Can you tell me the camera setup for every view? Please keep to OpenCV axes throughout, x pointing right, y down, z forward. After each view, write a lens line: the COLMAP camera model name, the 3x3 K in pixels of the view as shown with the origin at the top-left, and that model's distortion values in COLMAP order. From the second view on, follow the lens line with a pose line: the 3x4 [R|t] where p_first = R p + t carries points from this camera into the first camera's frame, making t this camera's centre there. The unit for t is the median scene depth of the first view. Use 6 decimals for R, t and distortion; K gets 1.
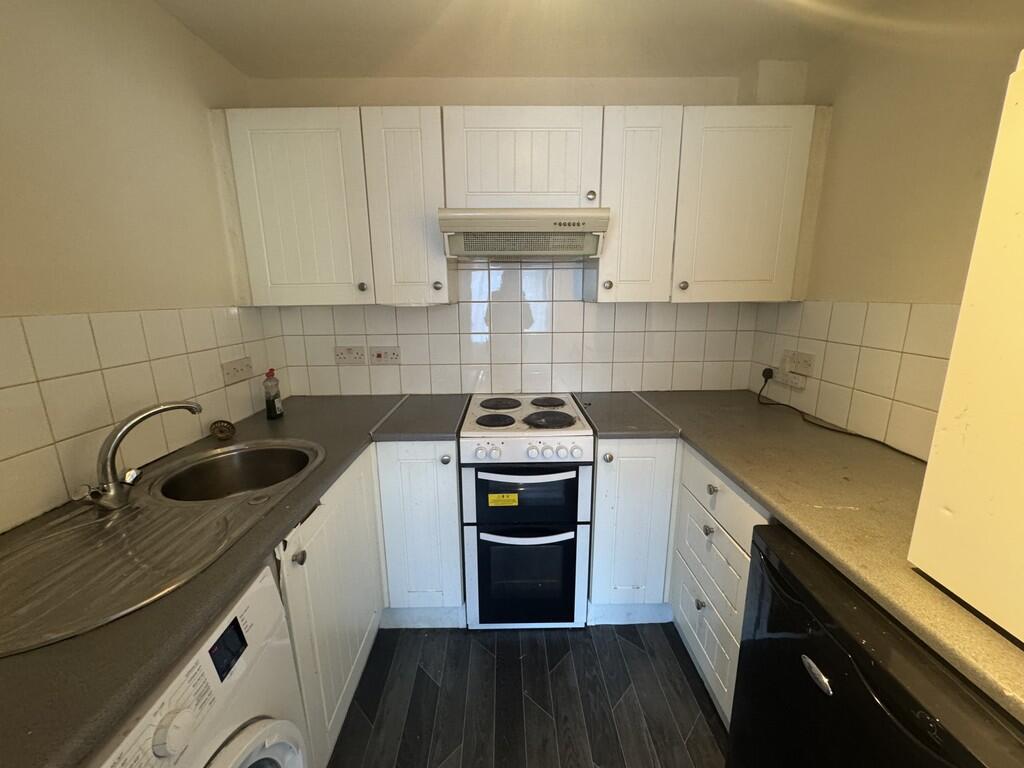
lens RADIAL K [[408.7, 0, 511.8], [0, 408.7, 385.0], [0, 0, 1]] dist [-0.003356, 0.000107]
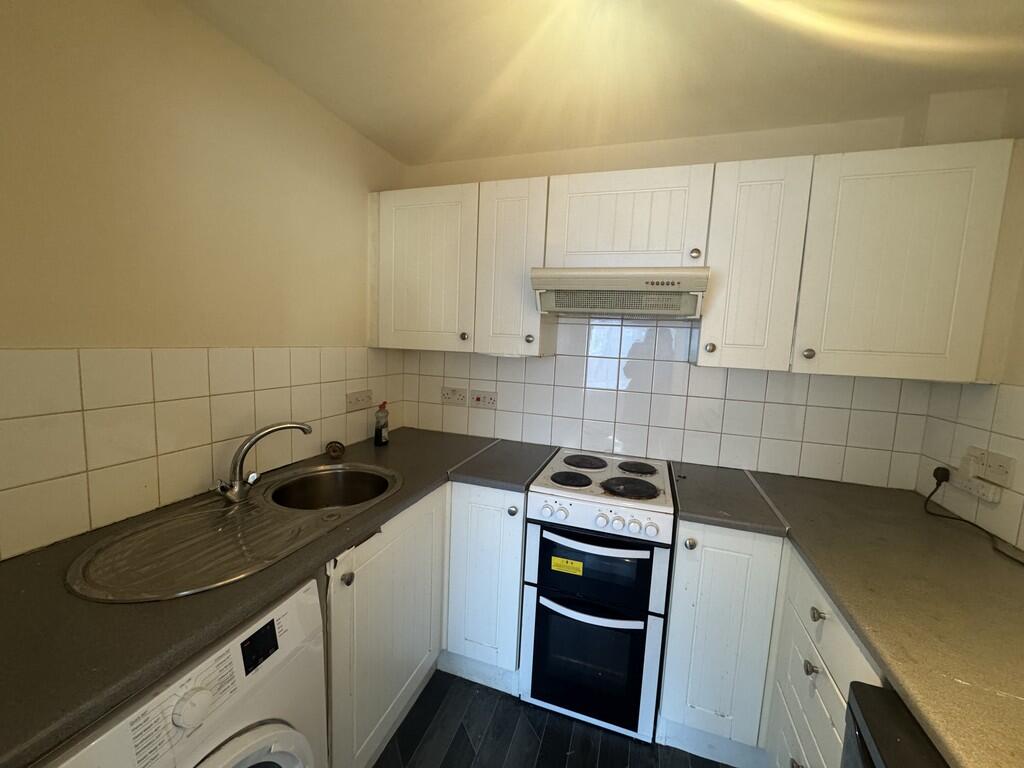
lens RADIAL K [[408.7, 0, 511.0], [0, 408.7, 384.4], [0, 0, 1]] dist [-0.003356, 0.000107]
pose [[0.941878, 0.087585, -0.324339, 0.125483], [-0.124272, 0.987772, -0.094145, -0.026057], [0.312127, 0.128979, 0.941244, 0.024053]]
